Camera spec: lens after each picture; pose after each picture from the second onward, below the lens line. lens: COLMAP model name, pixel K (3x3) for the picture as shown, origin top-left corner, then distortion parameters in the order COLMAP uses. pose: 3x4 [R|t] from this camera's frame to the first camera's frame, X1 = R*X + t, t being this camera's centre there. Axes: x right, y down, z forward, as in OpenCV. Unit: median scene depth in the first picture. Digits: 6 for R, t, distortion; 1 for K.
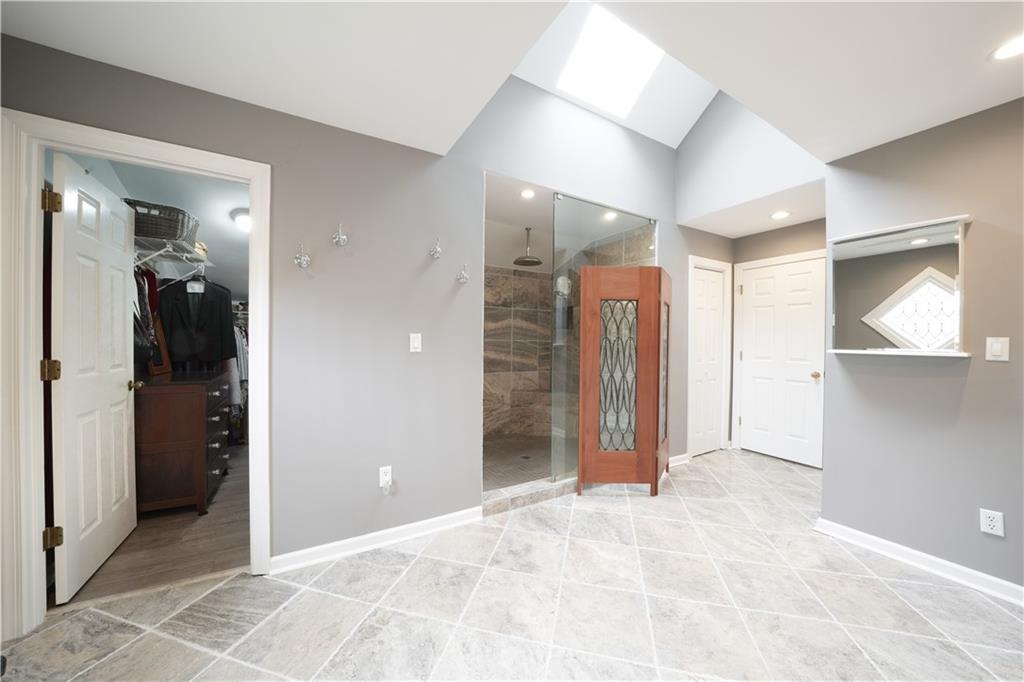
lens RADIAL K [[351.7, 0, 510.3], [0, 351.7, 342.6], [0, 0, 1]] dist [-0.025843, 0.001040]
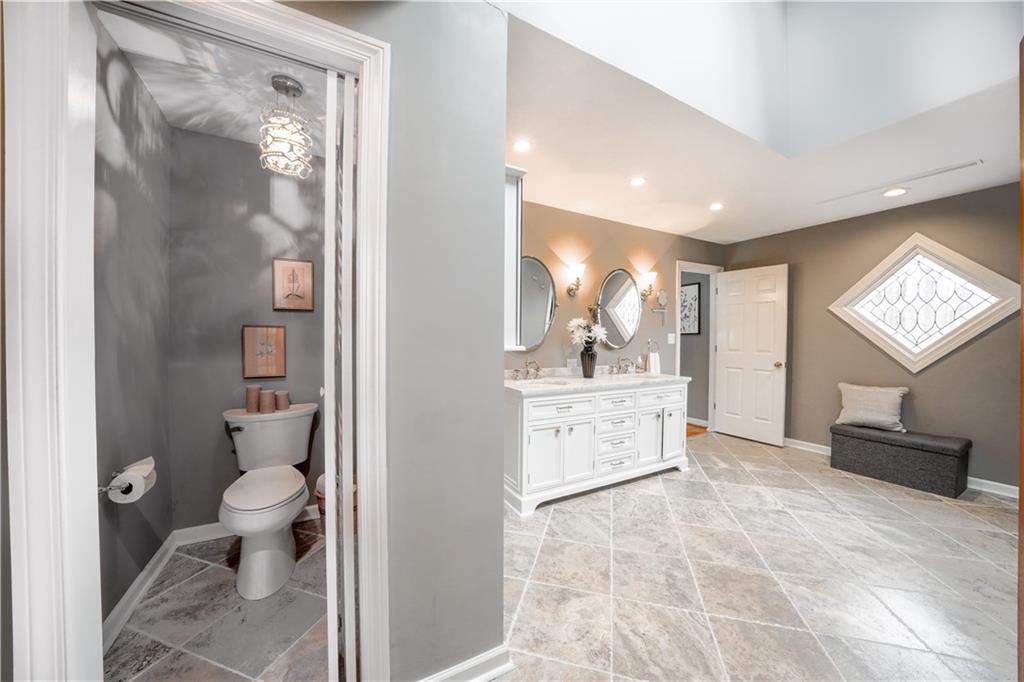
lens RADIAL K [[351.7, 0, 510.0], [0, 351.7, 343.1], [0, 0, 1]] dist [-0.025843, 0.001040]
pose [[-0.999431, -0.011680, 0.031655, 0.586091], [-0.011150, 0.999795, 0.016876, 0.003158], [-0.031846, 0.016513, -0.999356, 1.037288]]
